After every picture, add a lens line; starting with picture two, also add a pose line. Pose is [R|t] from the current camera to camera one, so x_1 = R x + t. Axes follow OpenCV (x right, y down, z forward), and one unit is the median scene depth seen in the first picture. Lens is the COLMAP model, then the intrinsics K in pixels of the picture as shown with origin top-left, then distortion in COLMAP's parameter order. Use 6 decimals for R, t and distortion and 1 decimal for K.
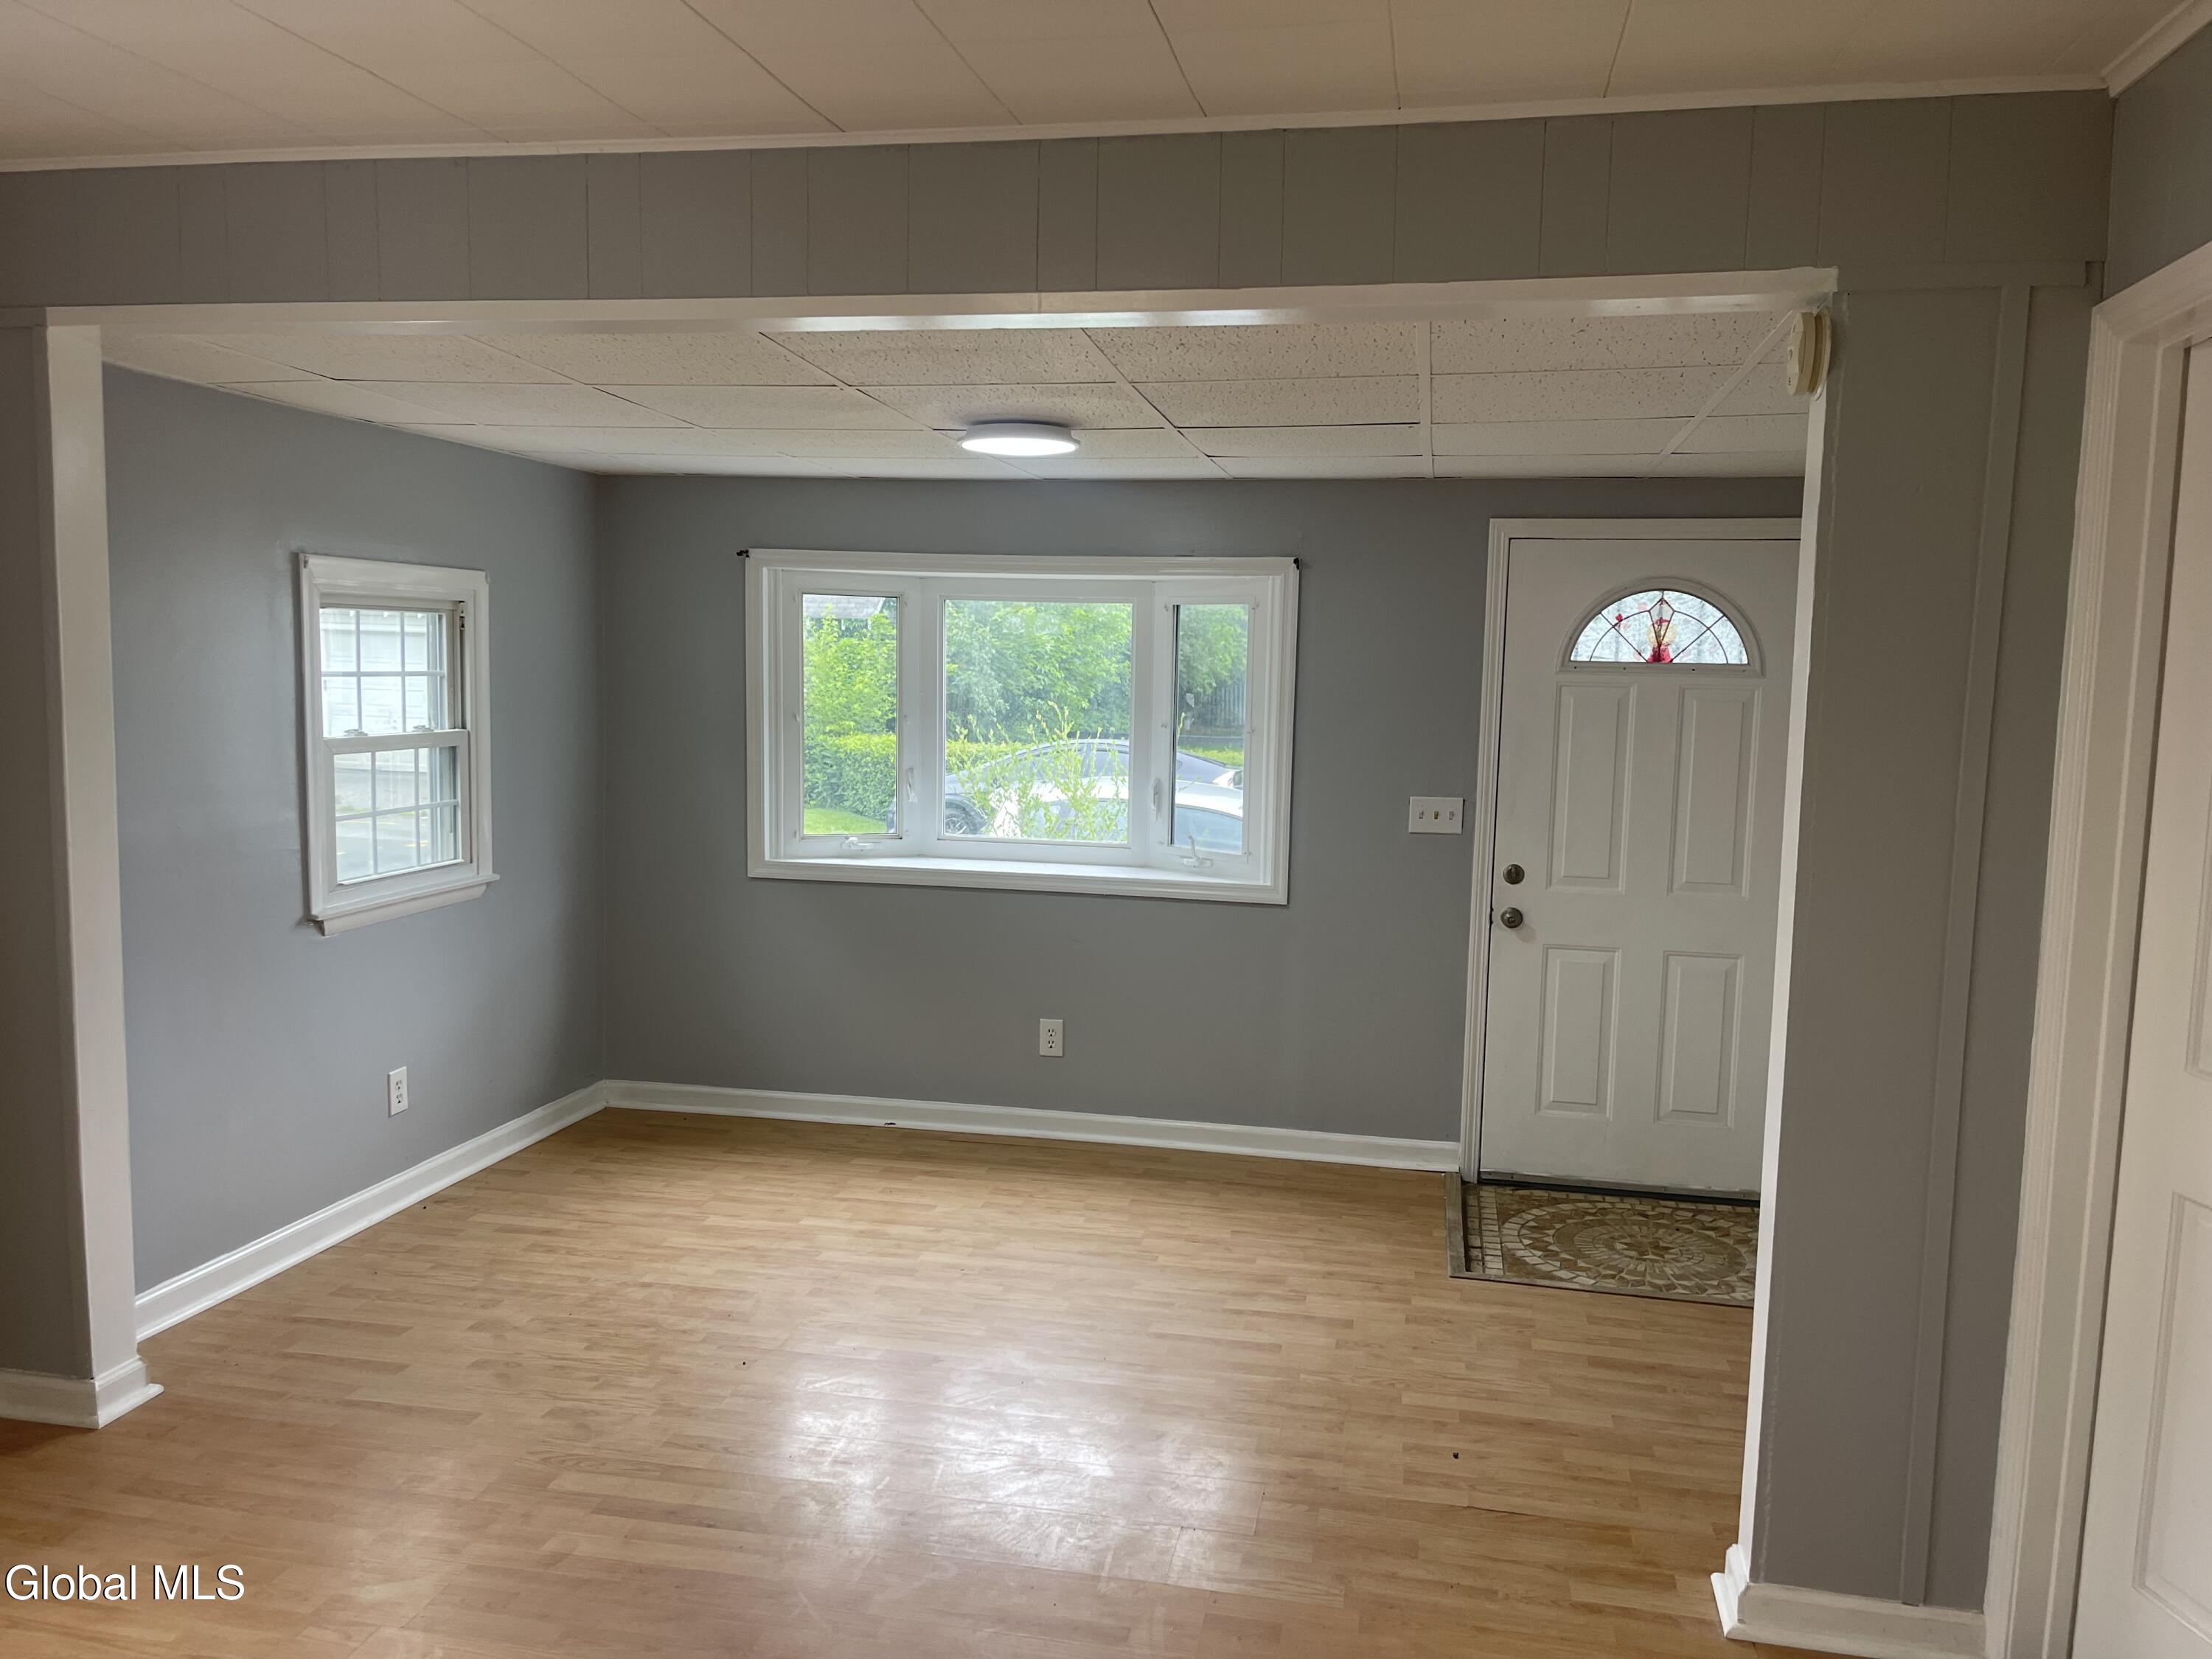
lens RADIAL K [[1694.3, 0, 1109.1], [0, 1694.3, 790.7], [0, 0, 1]] dist [0.043253, -0.058939]
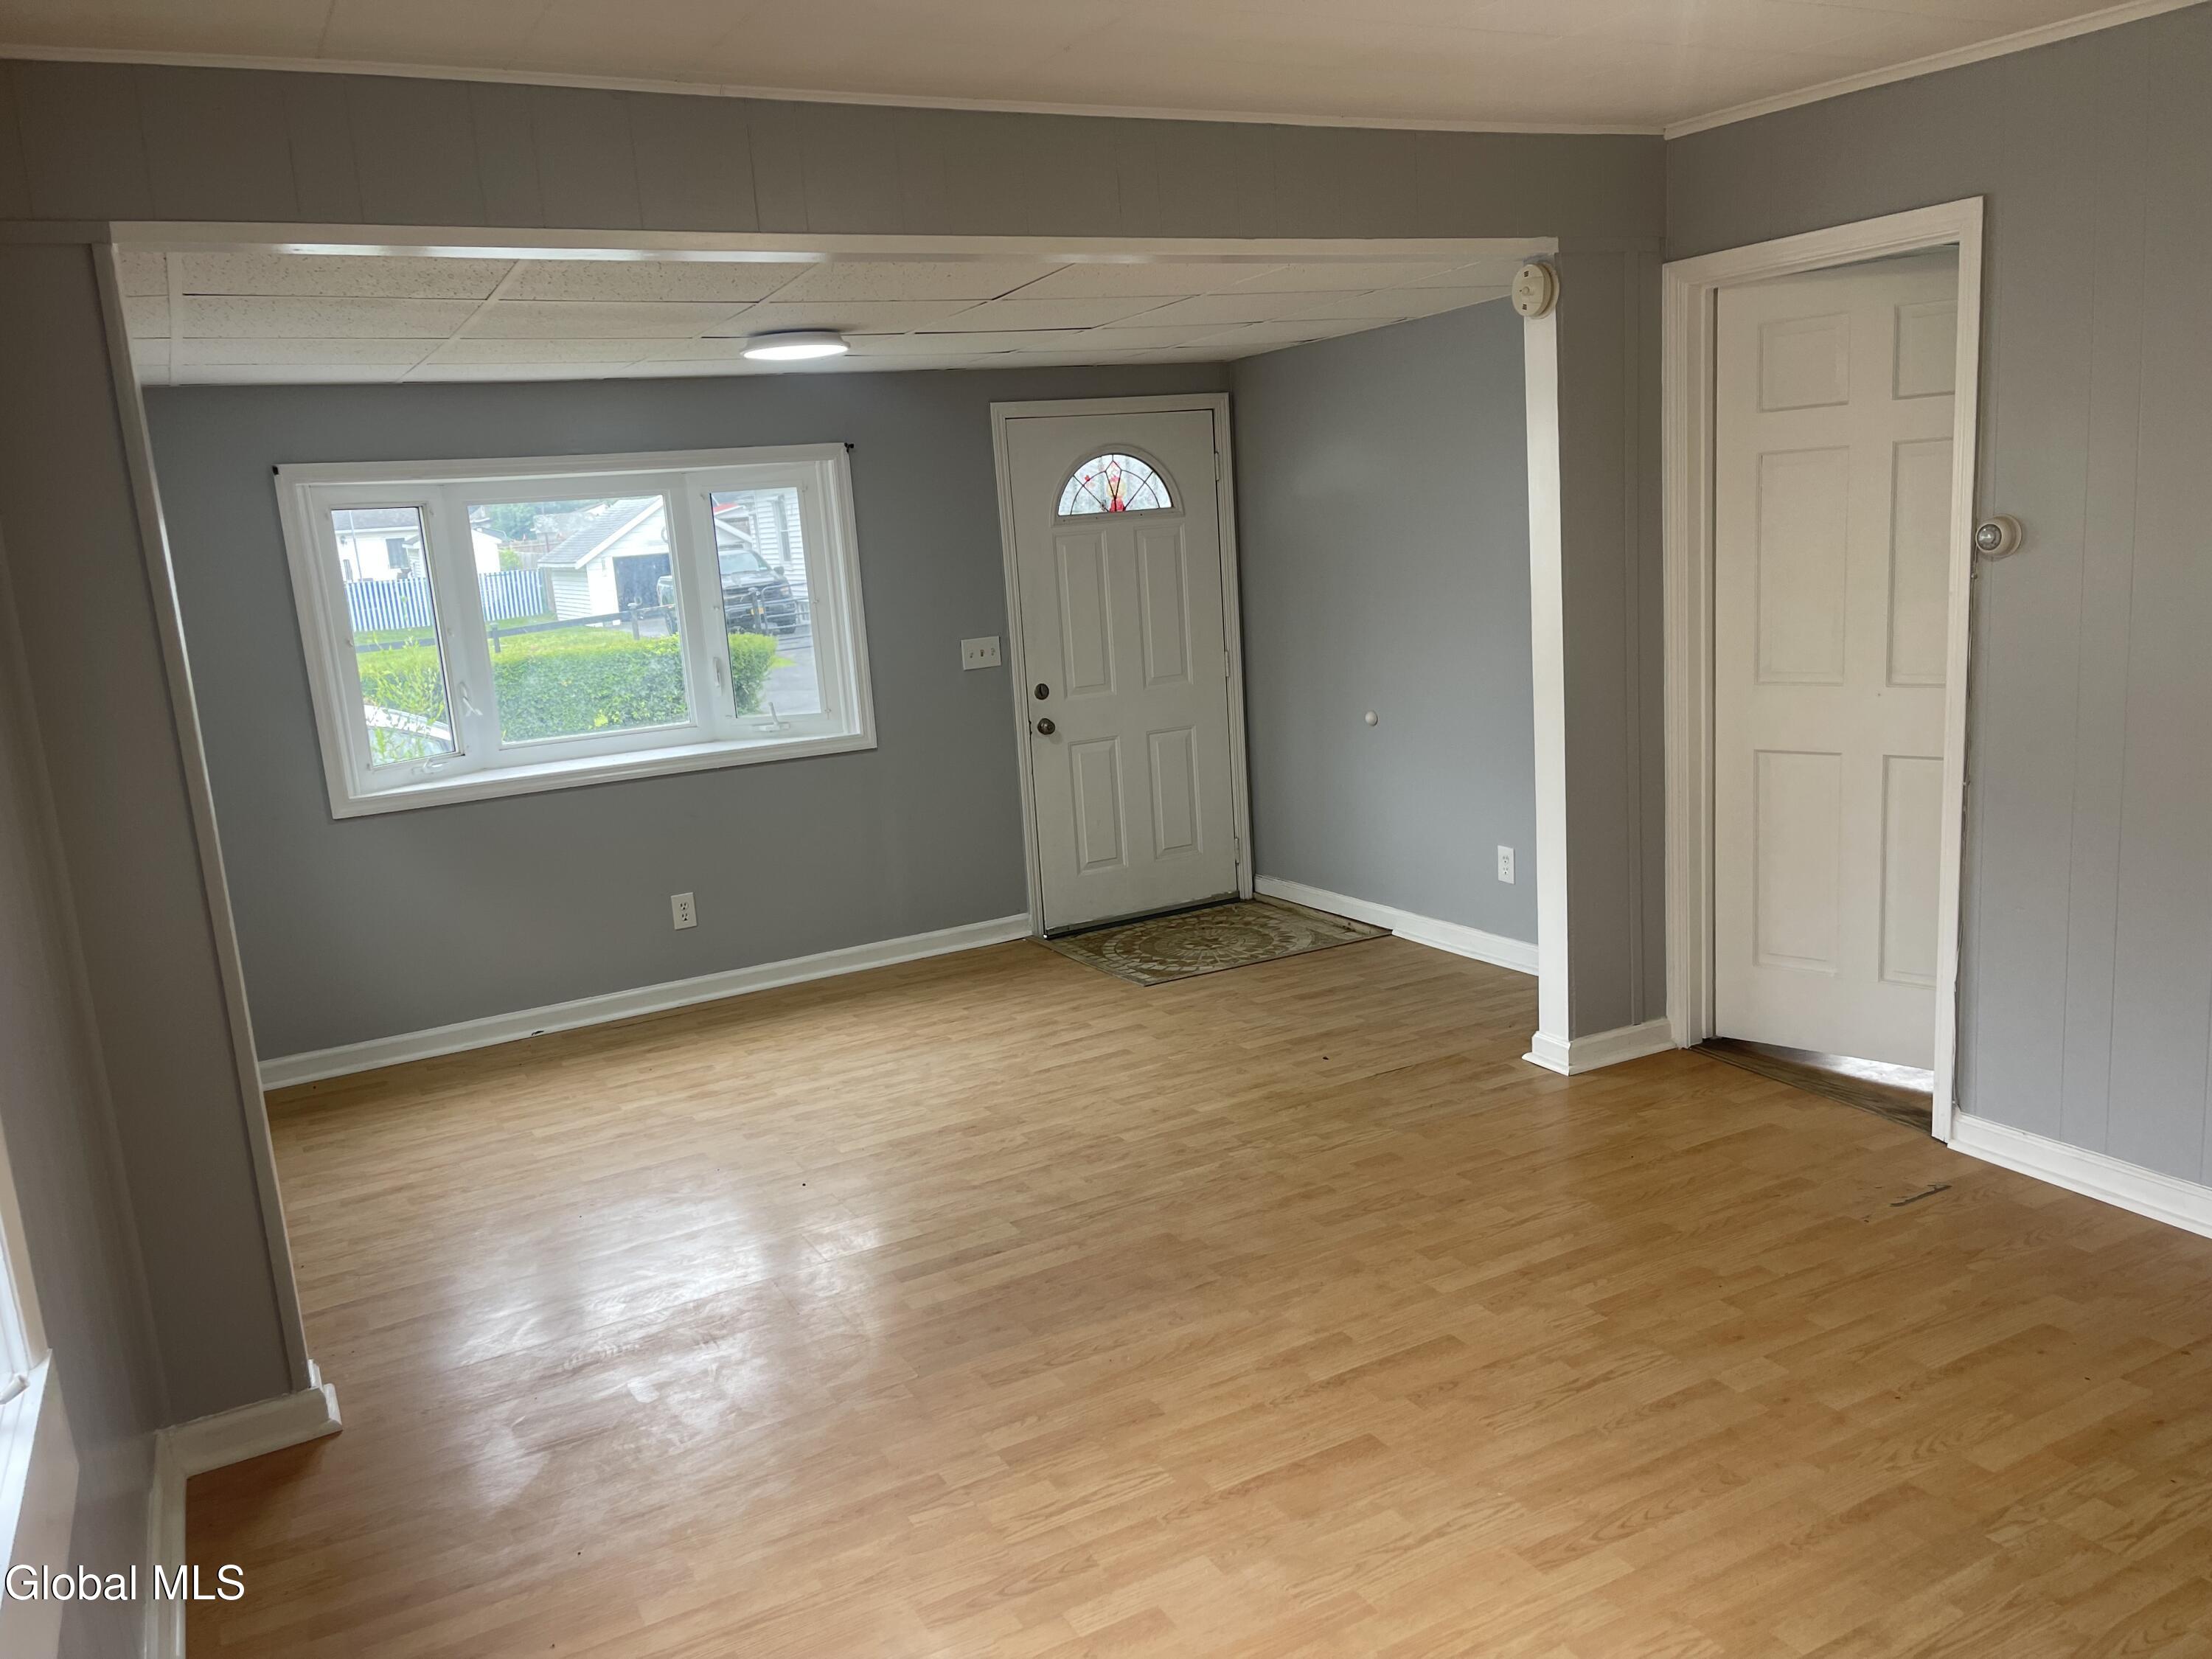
lens RADIAL K [[1694.3, 0, 1118.7], [0, 1694.3, 822.3], [0, 0, 1]] dist [0.043253, -0.058939]
pose [[0.756820, -0.191506, 0.624939, -0.533605], [0.136518, 0.981341, 0.135395, -0.017980], [-0.639207, -0.017155, 0.768843, 0.003307]]
